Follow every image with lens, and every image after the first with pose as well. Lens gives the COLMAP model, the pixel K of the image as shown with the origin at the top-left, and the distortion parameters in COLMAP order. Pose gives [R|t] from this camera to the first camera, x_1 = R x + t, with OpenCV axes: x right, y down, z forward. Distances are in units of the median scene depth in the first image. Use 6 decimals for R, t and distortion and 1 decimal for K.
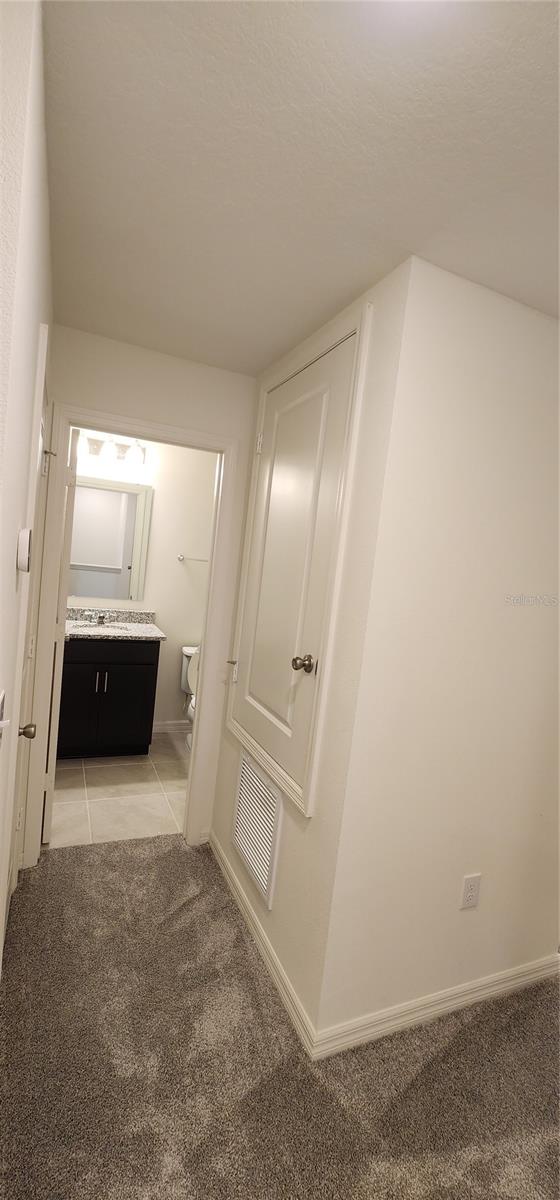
lens RADIAL K [[502.9, 0, 282.0], [0, 502.9, 594.7], [0, 0, 1]] dist [0.000730, 0.000076]
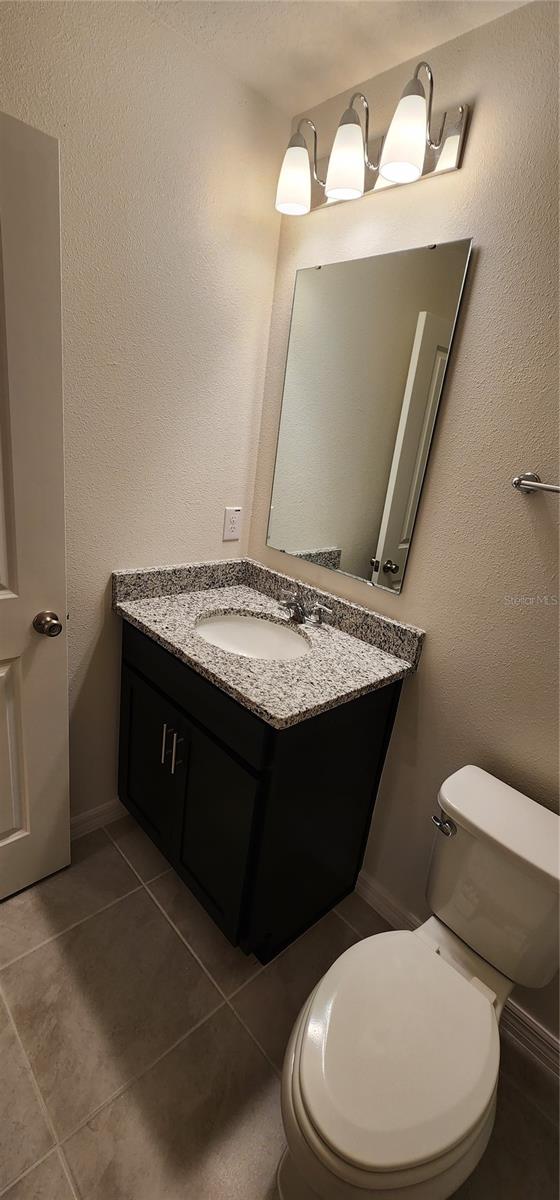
lens RADIAL K [[502.9, 0, 282.0], [0, 502.9, 594.7], [0, 0, 1]] dist [0.000730, 0.000076]
pose [[0.328949, 0.230982, -0.915664, 0.037209], [-0.151764, 0.969953, 0.190156, -0.047774], [0.932073, 0.076413, 0.354120, 0.826029]]
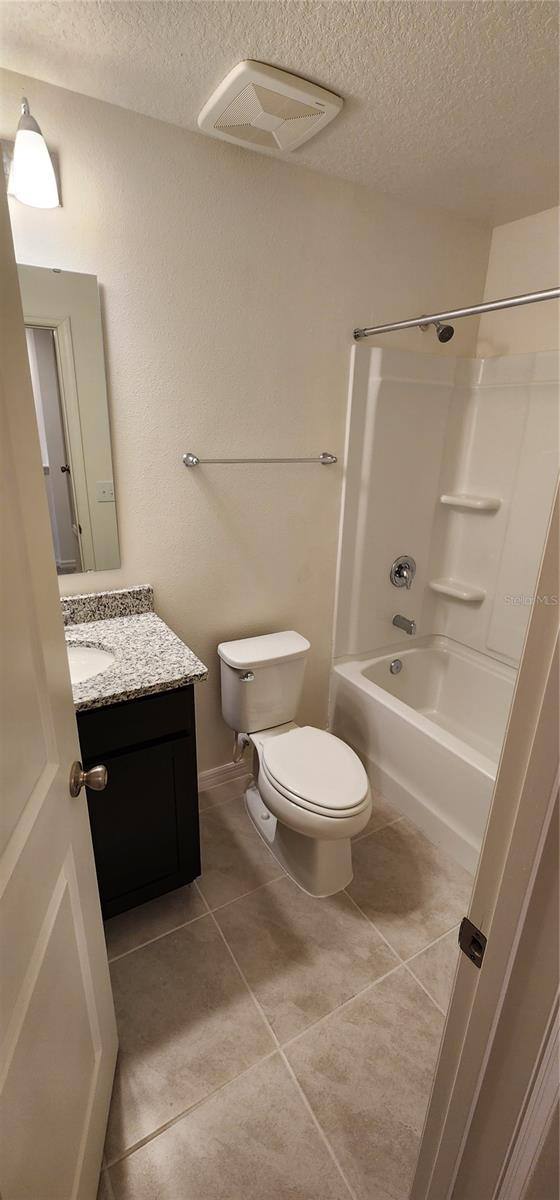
lens RADIAL K [[495.8, 0, 269.6], [0, 495.8, 596.3], [0, 0, 1]] dist [0.000235, 0.000069]
pose [[0.990913, -0.116487, 0.067246, -0.186810], [0.094277, 0.958107, 0.270451, -0.074745], [-0.095932, -0.261653, 0.960382, 0.580015]]
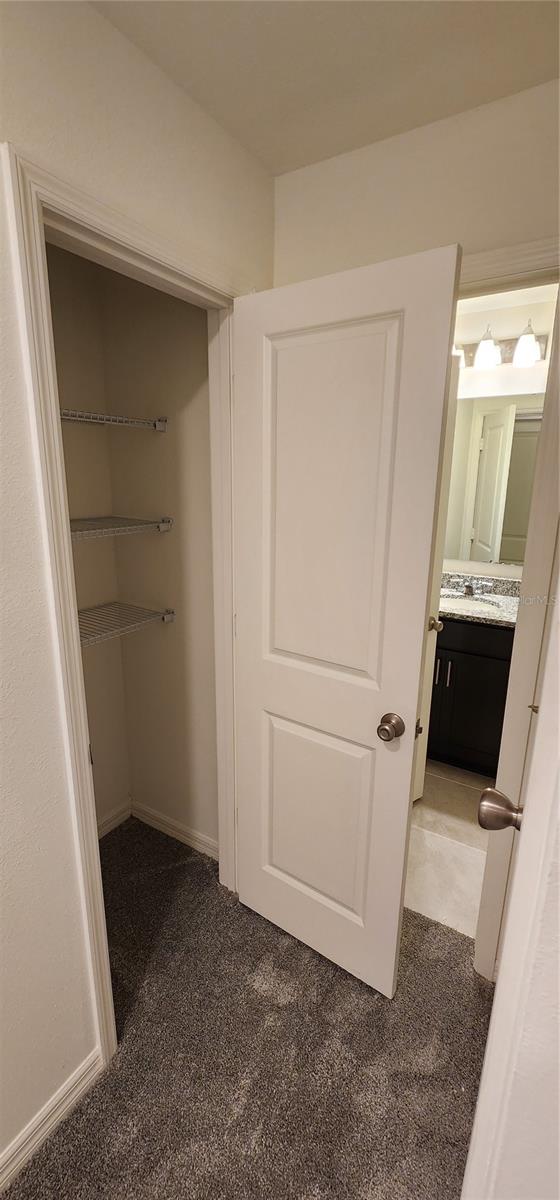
lens RADIAL K [[495.9, 0, 280.0], [0, 495.9, 600.0], [0, 0, 1]] dist [-0.000584, -0.000560]
pose [[0.561272, 0.100216, -0.821541, 0.099077], [-0.006022, 0.993110, 0.117031, -0.021271], [0.827609, -0.060739, 0.558009, 0.338229]]
